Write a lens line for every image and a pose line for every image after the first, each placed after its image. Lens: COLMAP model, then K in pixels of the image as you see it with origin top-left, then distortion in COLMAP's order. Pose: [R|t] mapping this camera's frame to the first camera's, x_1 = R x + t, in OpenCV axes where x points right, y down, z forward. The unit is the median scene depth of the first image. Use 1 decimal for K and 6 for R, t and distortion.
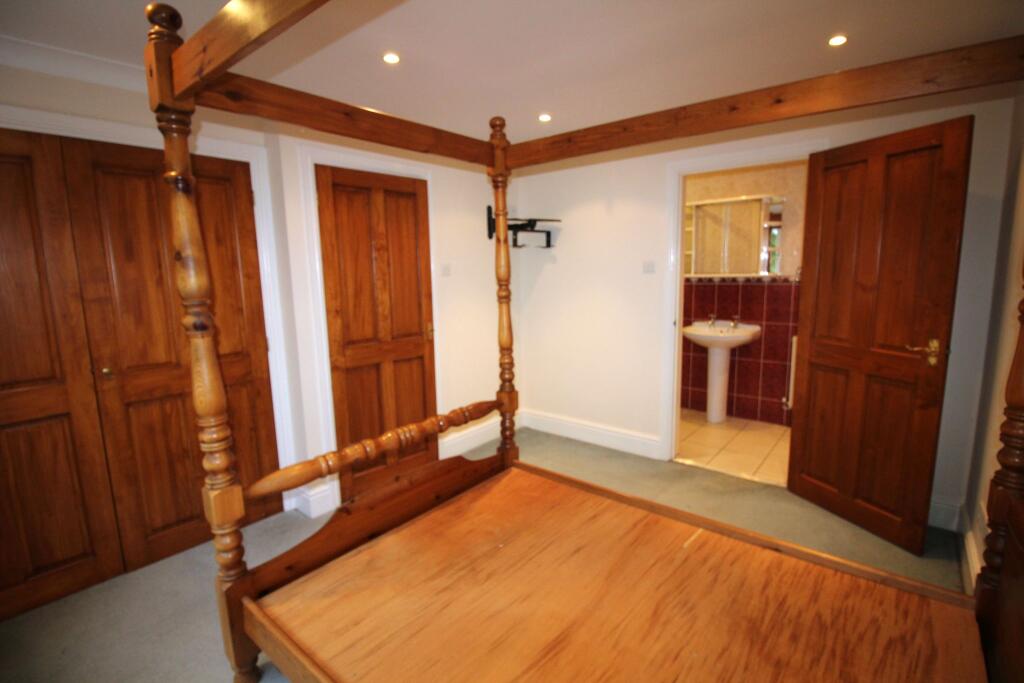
lens RADIAL K [[474.9, 0, 513.7], [0, 474.9, 340.2], [0, 0, 1]] dist [-0.000109, -0.001825]
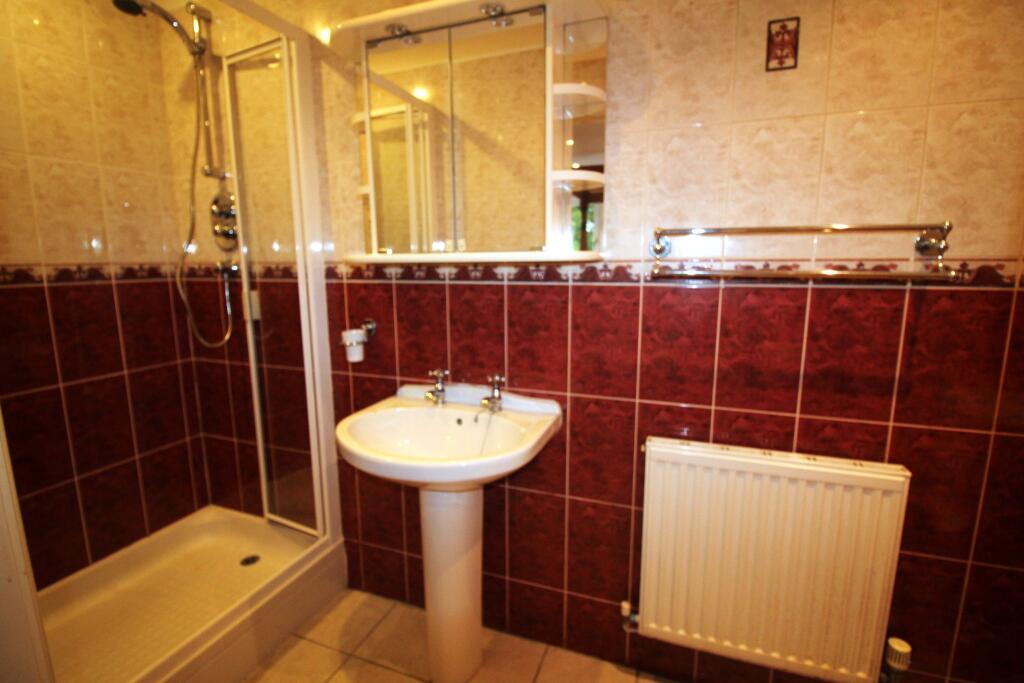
lens RADIAL K [[474.9, 0, 510.8], [0, 474.9, 338.6], [0, 0, 1]] dist [-0.000109, -0.001825]
pose [[0.953060, -0.039124, 0.300244, 0.381930], [0.033106, 0.999136, 0.025105, -0.087448], [-0.300966, -0.013987, 0.953532, 0.677393]]
